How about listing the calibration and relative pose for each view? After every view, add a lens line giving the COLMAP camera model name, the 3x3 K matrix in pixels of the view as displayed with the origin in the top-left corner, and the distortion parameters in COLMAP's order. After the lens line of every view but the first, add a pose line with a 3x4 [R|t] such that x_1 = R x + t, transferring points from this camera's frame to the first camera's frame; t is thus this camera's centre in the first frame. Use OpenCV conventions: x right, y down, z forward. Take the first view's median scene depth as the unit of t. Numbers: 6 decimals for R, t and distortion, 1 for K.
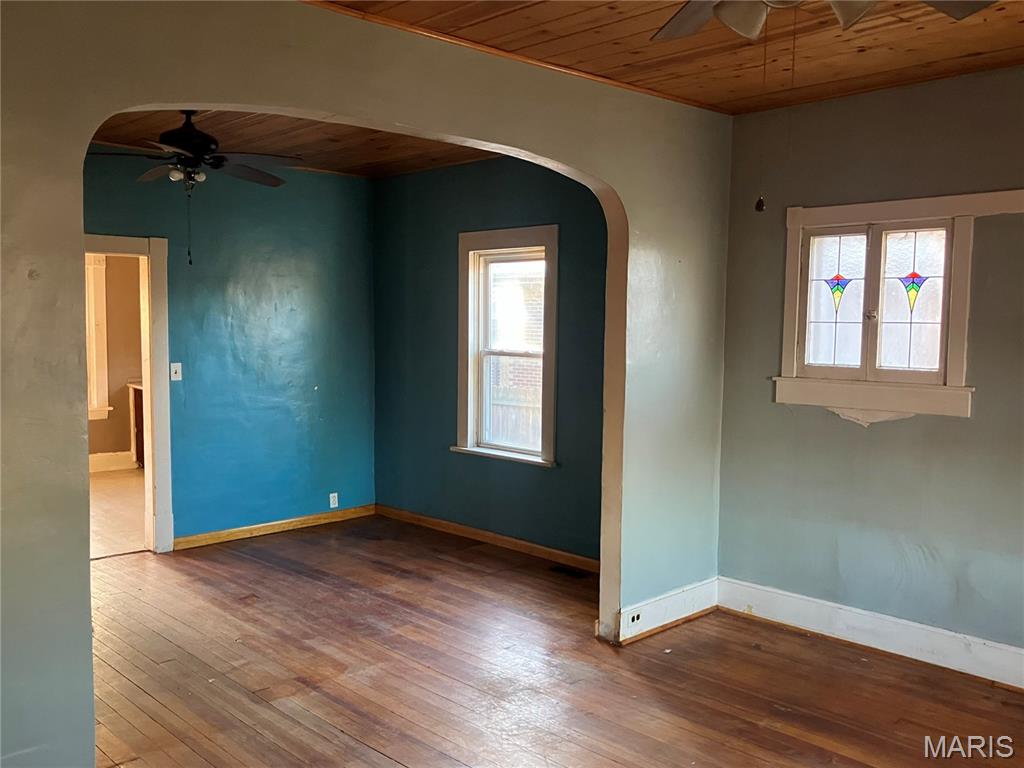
lens RADIAL K [[901.2, 0, 511.6], [0, 901.2, 383.0], [0, 0, 1]] dist [0.044384, -0.018213]
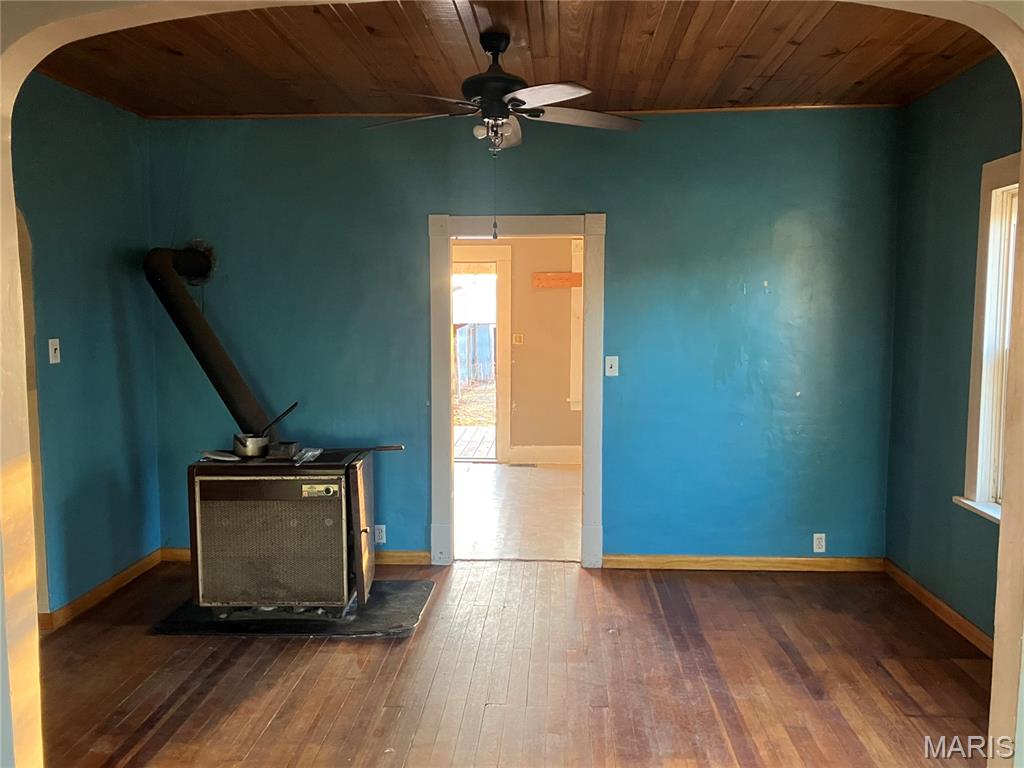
lens RADIAL K [[901.2, 0, 513.1], [0, 901.2, 388.0], [0, 0, 1]] dist [0.044384, -0.018213]
pose [[0.683923, 0.054872, -0.727487, 0.204937], [-0.044189, 0.998452, 0.033767, -0.016942], [0.728214, 0.009053, 0.685290, 0.343424]]
